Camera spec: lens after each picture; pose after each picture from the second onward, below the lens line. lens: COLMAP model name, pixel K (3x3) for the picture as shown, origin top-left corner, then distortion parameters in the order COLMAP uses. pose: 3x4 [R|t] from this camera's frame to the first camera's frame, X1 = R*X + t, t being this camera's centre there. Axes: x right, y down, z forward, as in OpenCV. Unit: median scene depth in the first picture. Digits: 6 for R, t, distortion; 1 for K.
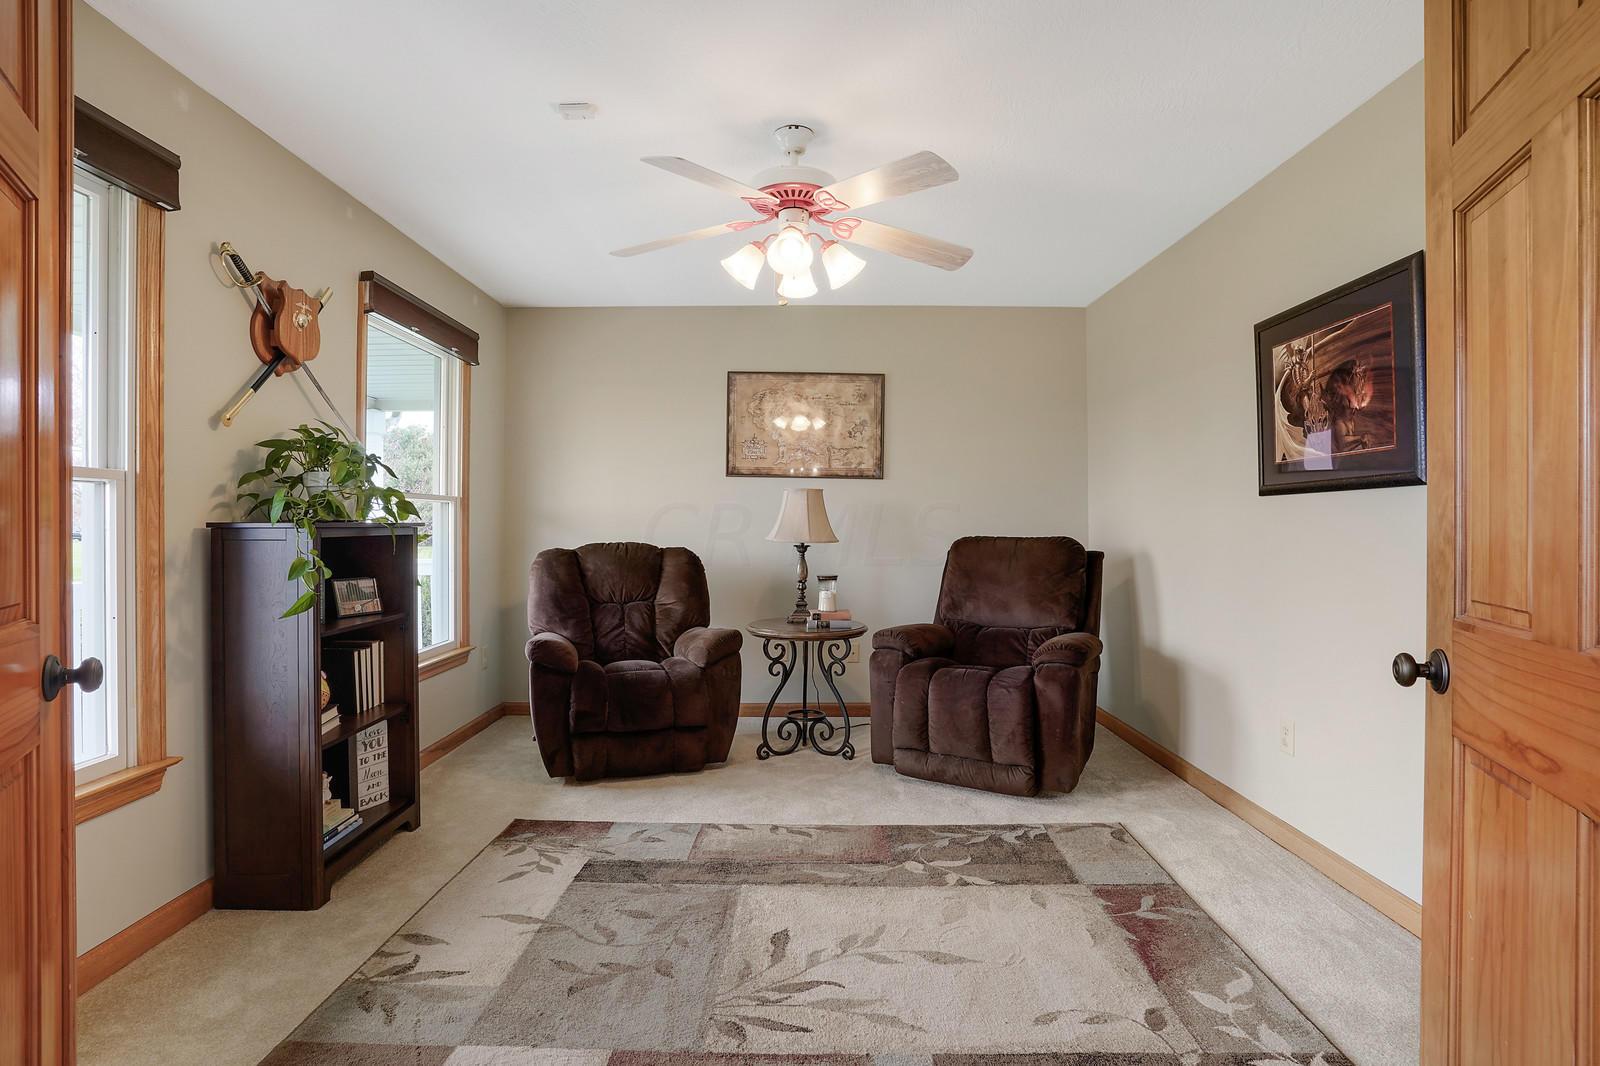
lens RADIAL K [[786.6, 0, 802.0], [0, 786.6, 527.4], [0, 0, 1]] dist [-0.053552, 0.018049]
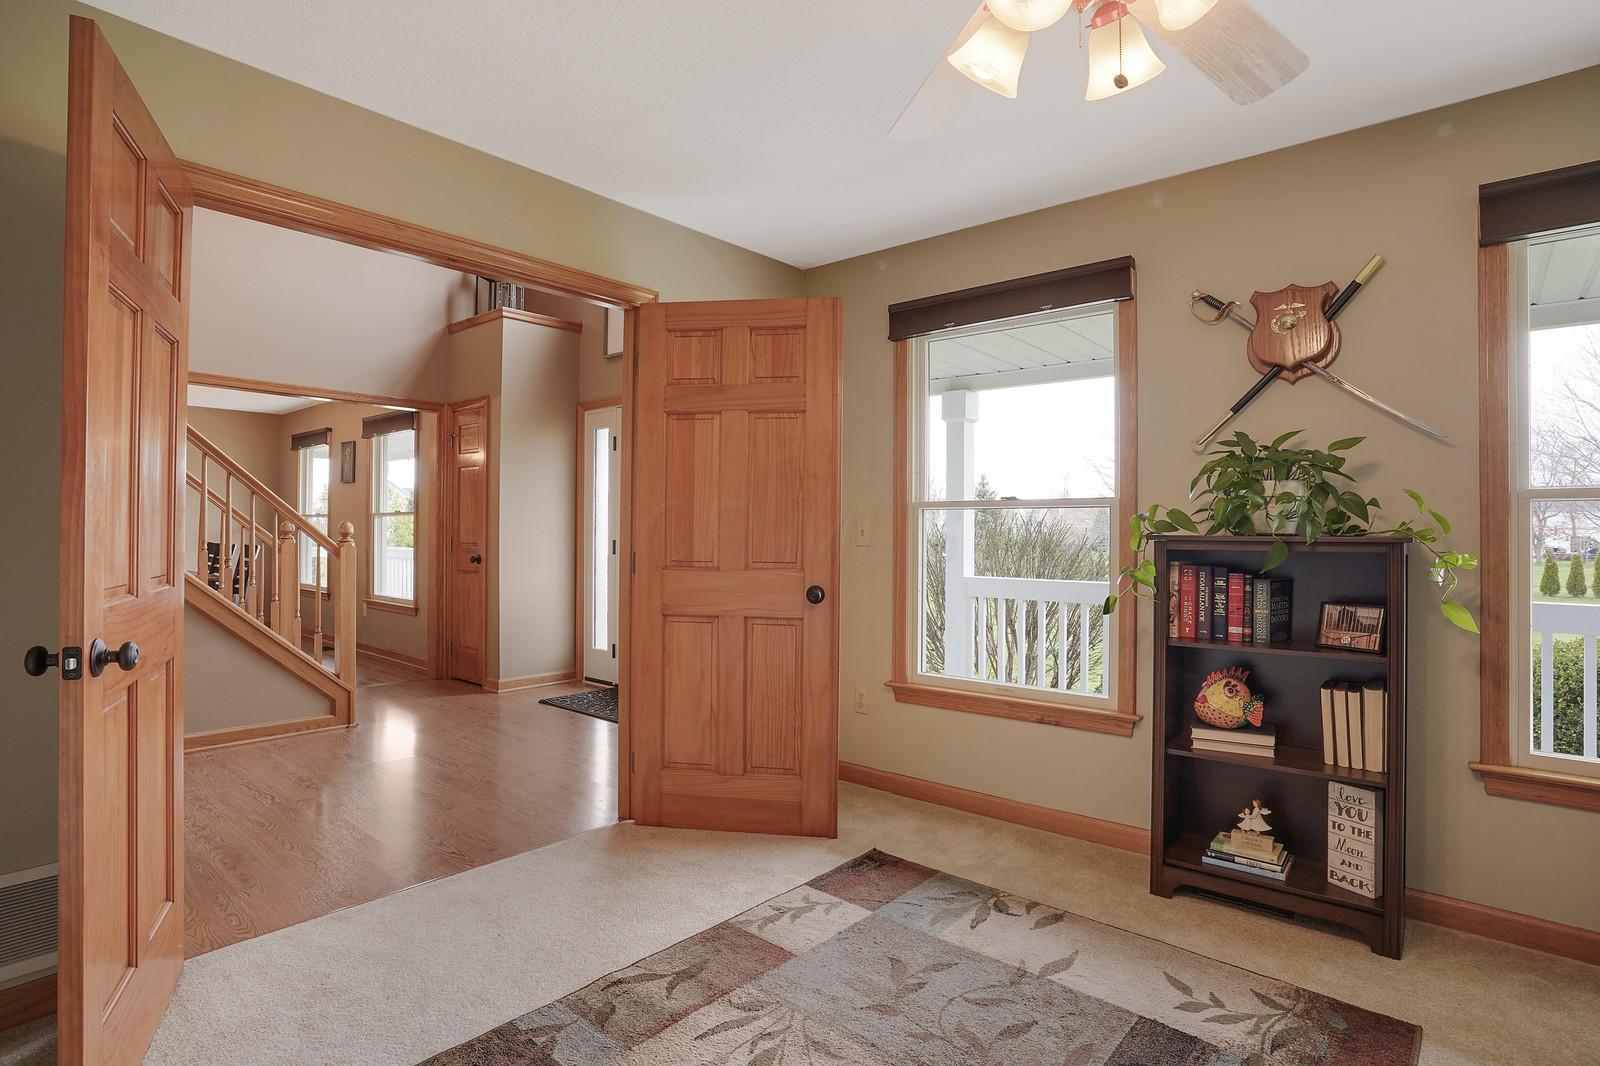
lens RADIAL K [[799.7, 0, 794.5], [0, 799.7, 530.1], [0, 0, 1]] dist [-0.038545, 0.000096]
pose [[-0.656730, -0.007776, -0.754086, 0.554789], [-0.009376, 0.999954, -0.002146, -0.006991], [0.754067, 0.005661, -0.656773, 1.390896]]
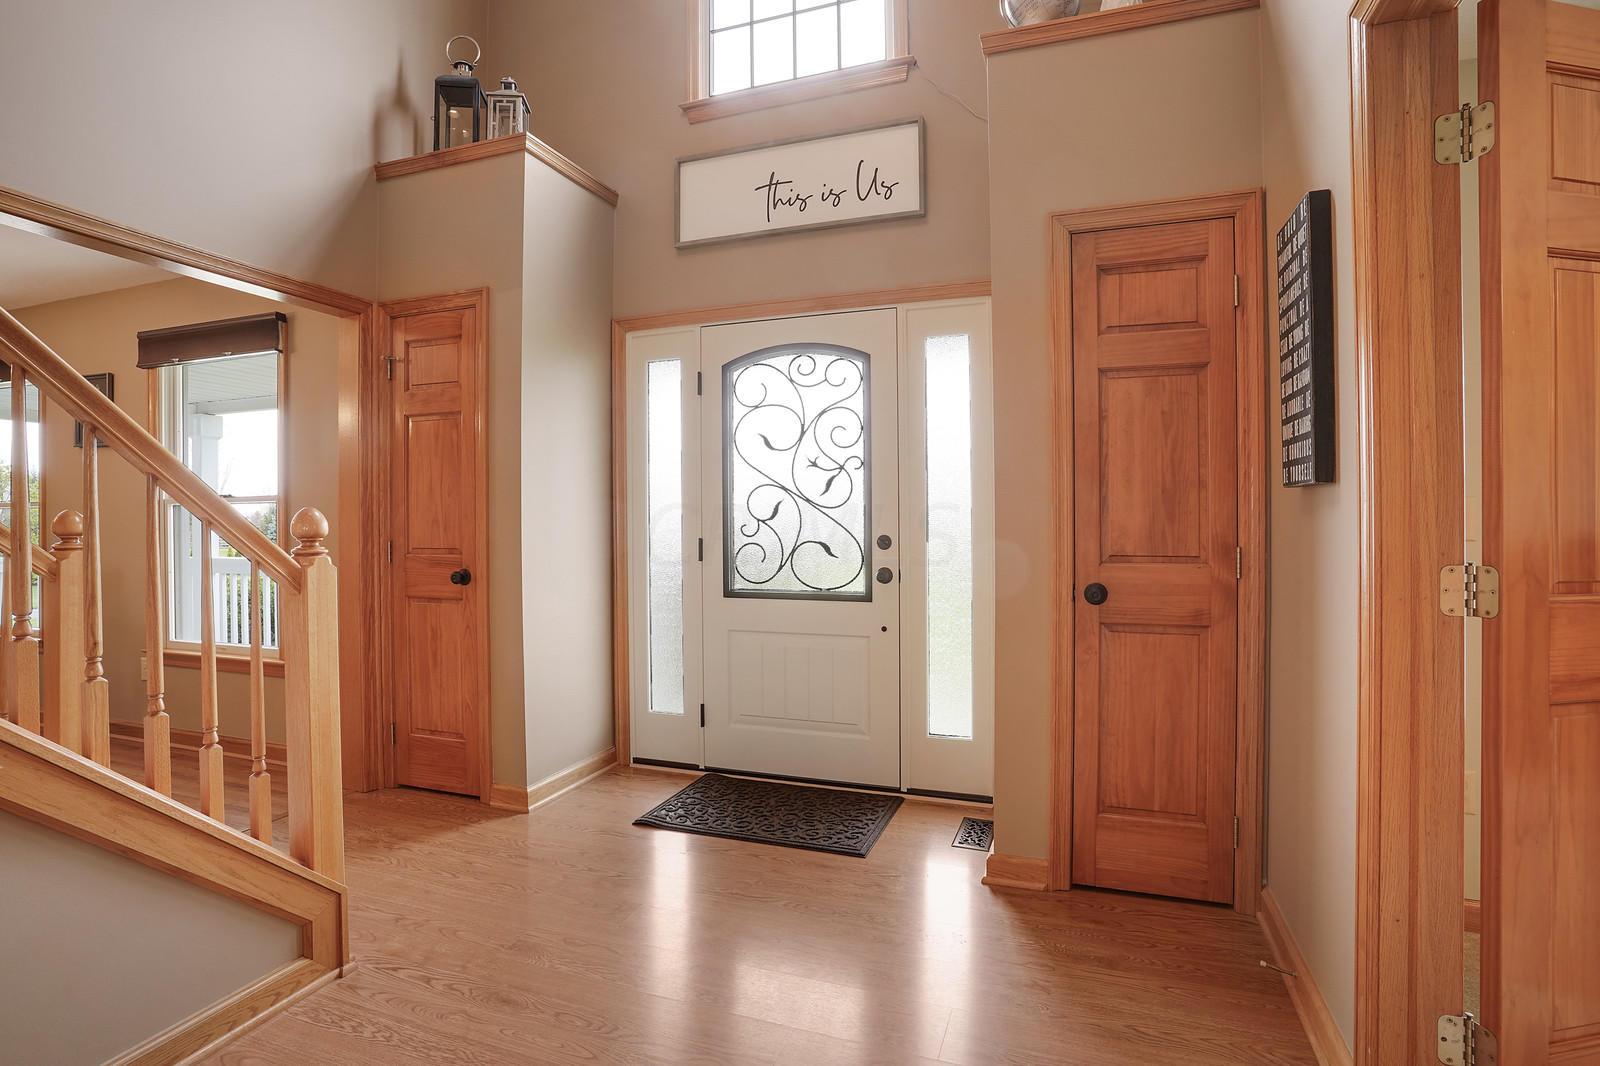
lens RADIAL K [[786.6, 0, 803.1], [0, 786.6, 523.5], [0, 0, 1]] dist [-0.053552, 0.018049]
pose [[-0.344426, 0.001768, -0.938812, 0.404888], [0.005199, 0.999986, -0.000024, -0.002531], [0.938799, -0.004890, -0.344430, -0.055780]]
